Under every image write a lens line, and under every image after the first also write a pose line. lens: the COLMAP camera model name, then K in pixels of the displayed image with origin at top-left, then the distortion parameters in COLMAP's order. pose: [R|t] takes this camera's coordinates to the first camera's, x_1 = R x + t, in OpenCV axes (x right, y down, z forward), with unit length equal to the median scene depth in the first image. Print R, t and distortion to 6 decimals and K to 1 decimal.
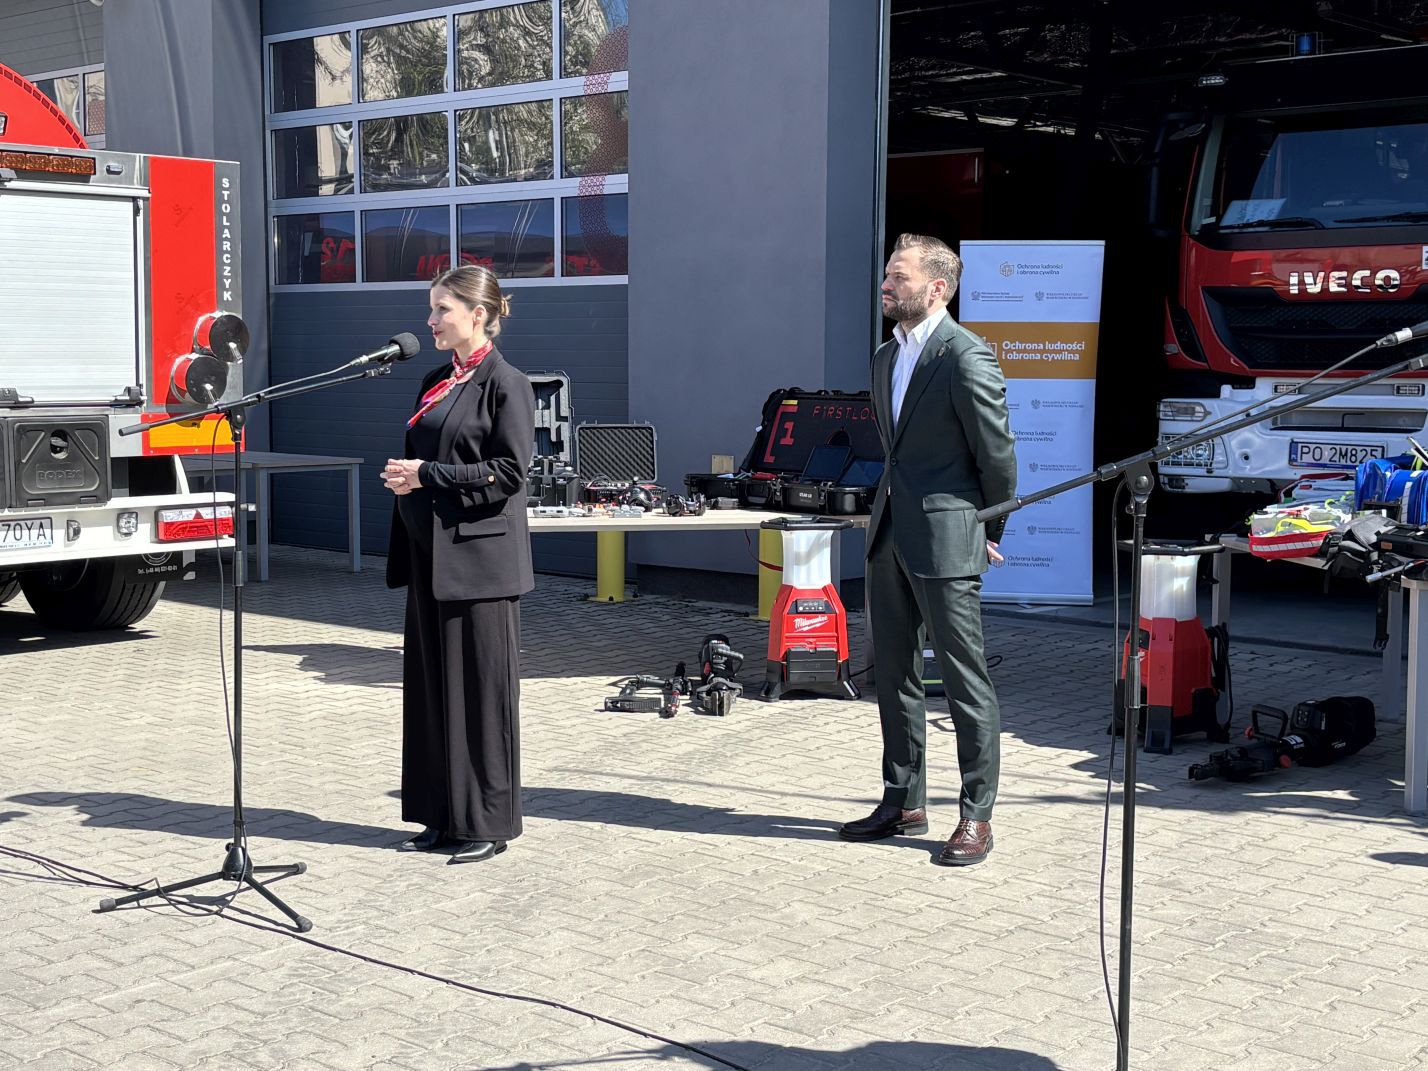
lens RADIAL K [[2018.1, 0, 714.0], [0, 2018.1, 535.5], [0, 0, 1]] dist [0.282819, -1.193244]
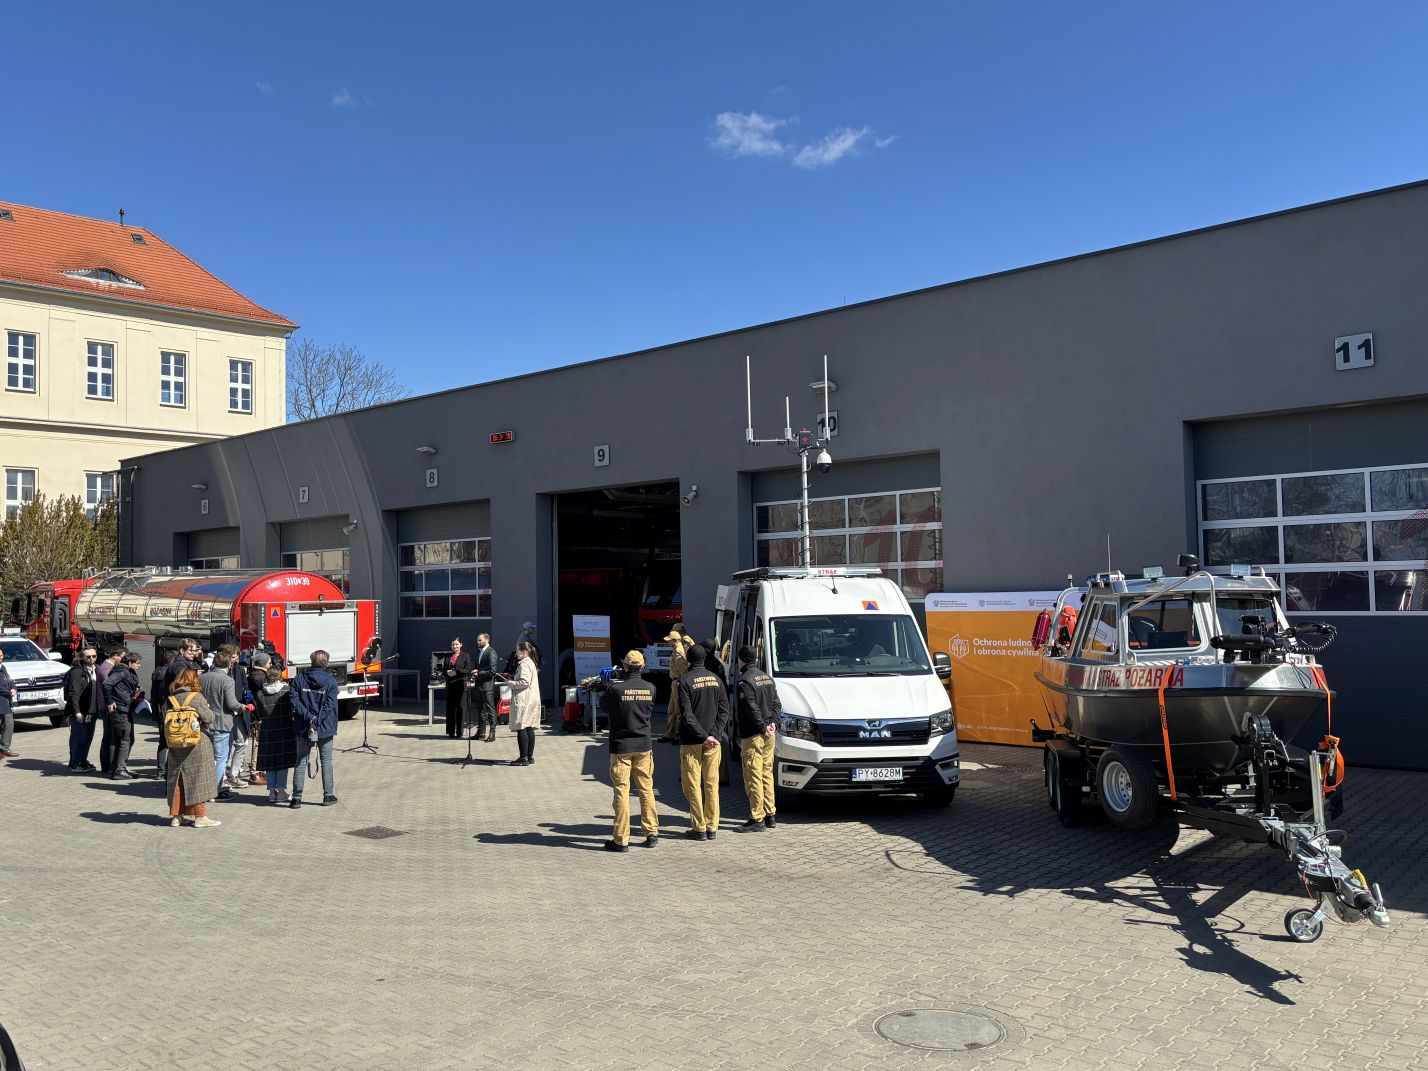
lens RADIAL K [[1156.5, 0, 714.0], [0, 1156.5, 535.5], [0, 0, 1]] dist [0.120715, -0.000588]
pose [[0.999598, -0.023501, 0.015862, 0.401445], [0.025474, 0.990037, -0.138481, 0.030304], [-0.012449, 0.138829, 0.990238, -1.346382]]
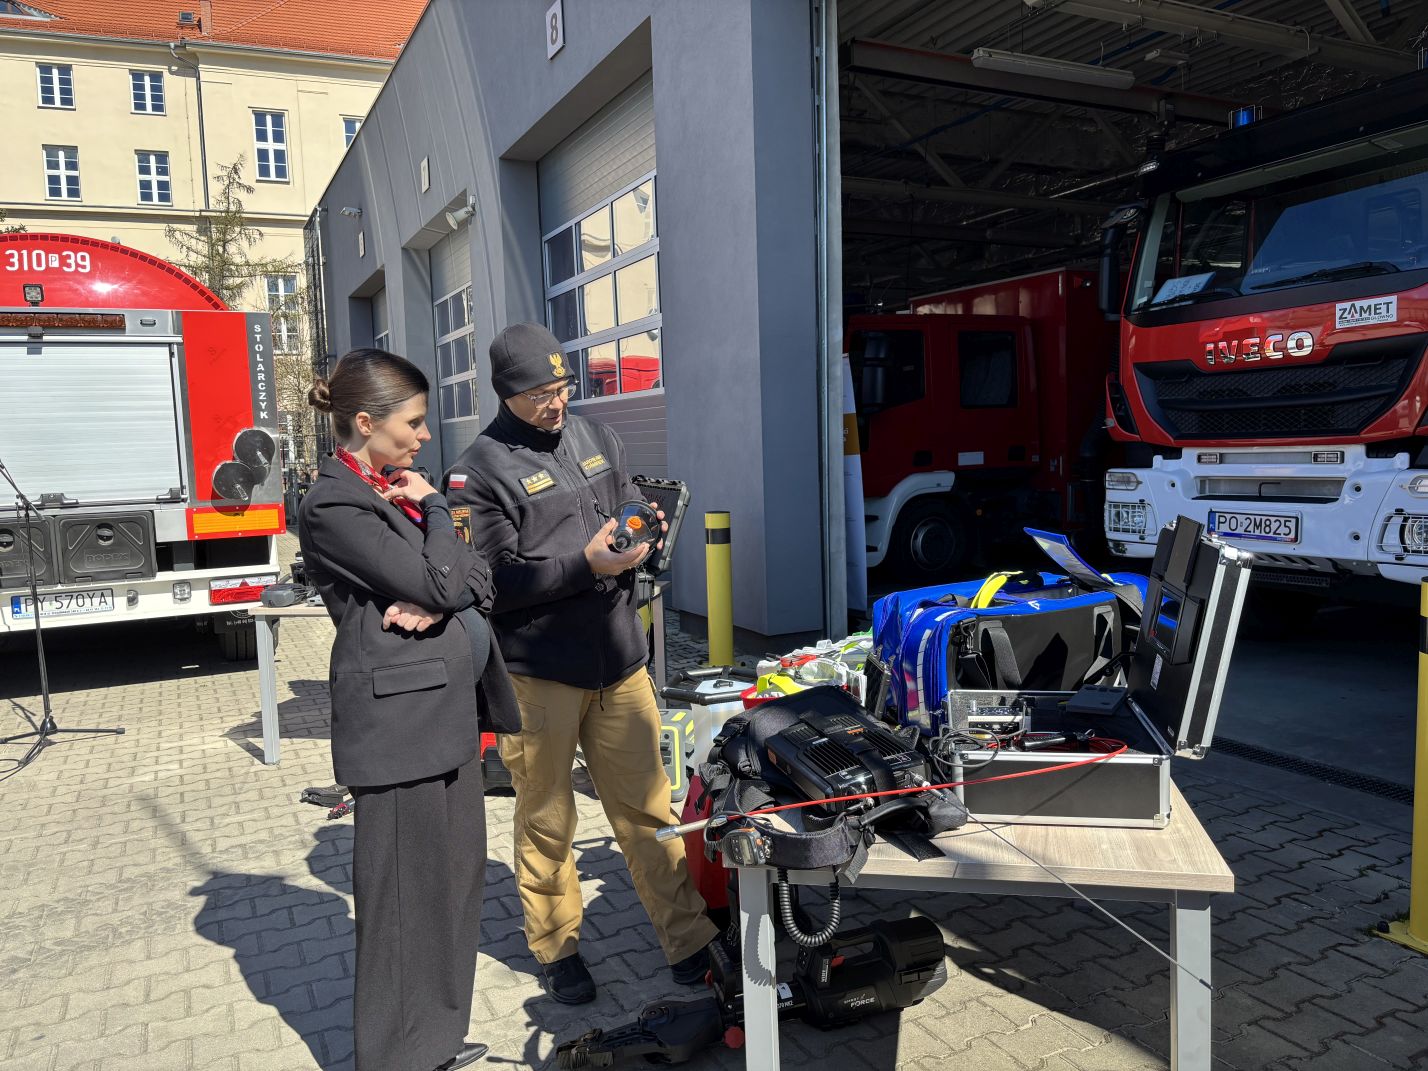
lens RADIAL K [[1088.7, 0, 714.0], [0, 1088.7, 535.5], [0, 0, 1]] dist [0.029964, -0.007352]
pose [[0.929157, -0.003644, -0.369667, 0.288538], [0.004696, 0.999987, 0.001947, -0.040808], [0.369655, -0.003545, 0.929162, 0.463588]]
